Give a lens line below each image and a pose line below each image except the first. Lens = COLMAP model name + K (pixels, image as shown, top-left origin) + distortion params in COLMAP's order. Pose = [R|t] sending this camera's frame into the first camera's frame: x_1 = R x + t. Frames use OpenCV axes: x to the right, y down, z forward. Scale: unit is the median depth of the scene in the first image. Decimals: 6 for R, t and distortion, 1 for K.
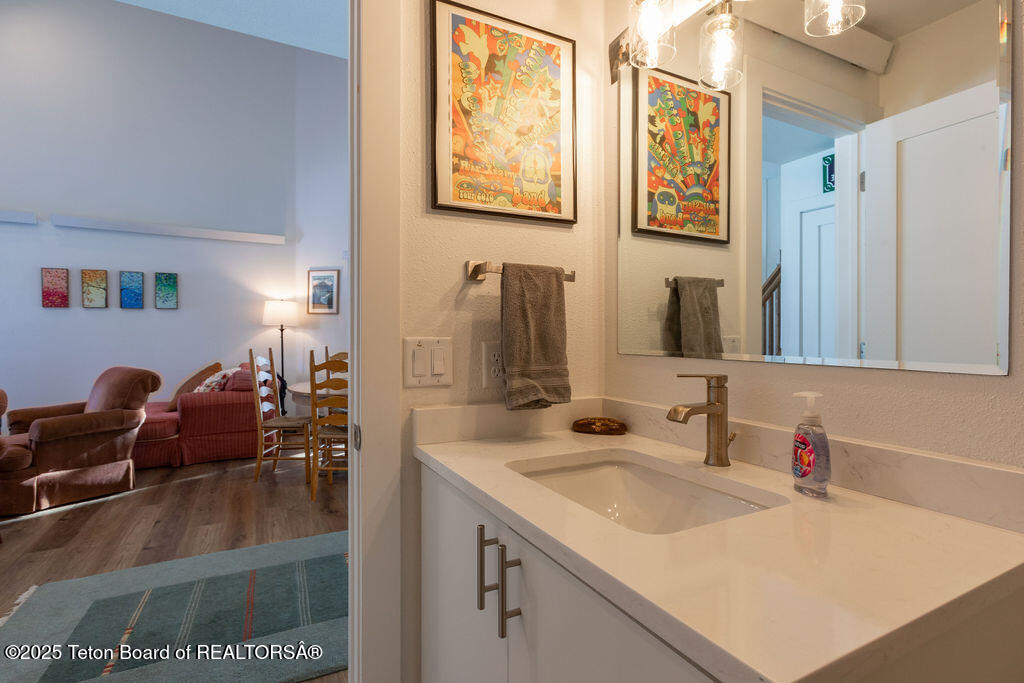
lens RADIAL K [[483.6, 0, 515.6], [0, 483.6, 335.3], [0, 0, 1]] dist [-0.002758, 0.000303]
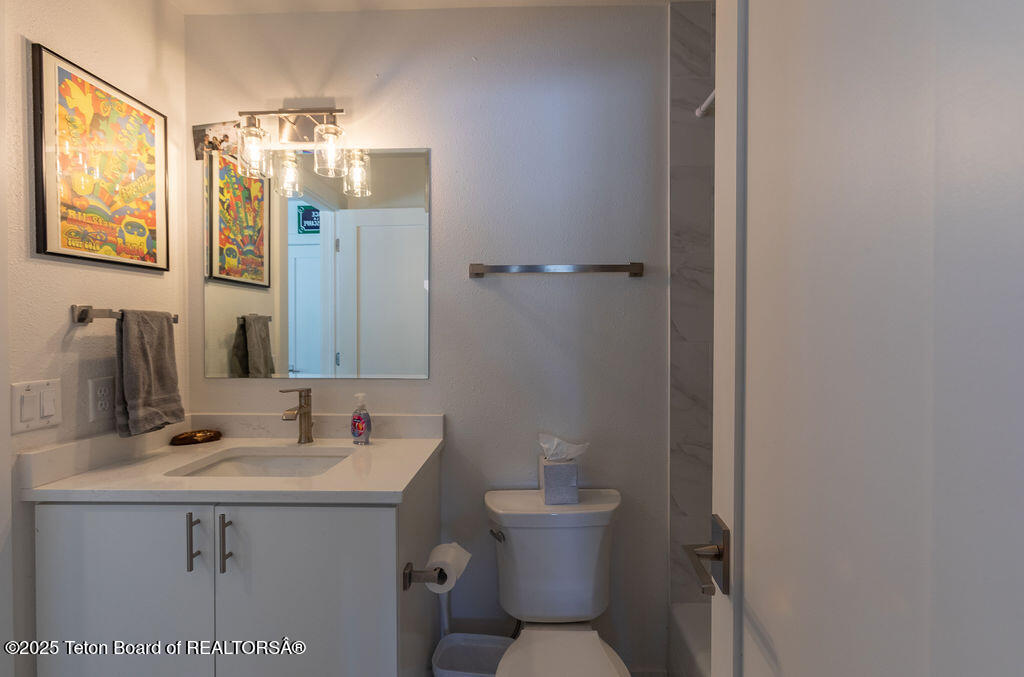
lens RADIAL K [[468.2, 0, 512.0], [0, 468.2, 338.5], [0, 0, 1]] dist [-0.002082, -0.000098]
pose [[0.487273, -0.015076, 0.873119, -0.481730], [-0.001043, 0.999840, 0.017846, -0.090753], [-0.873249, -0.009607, 0.487180, -0.305361]]
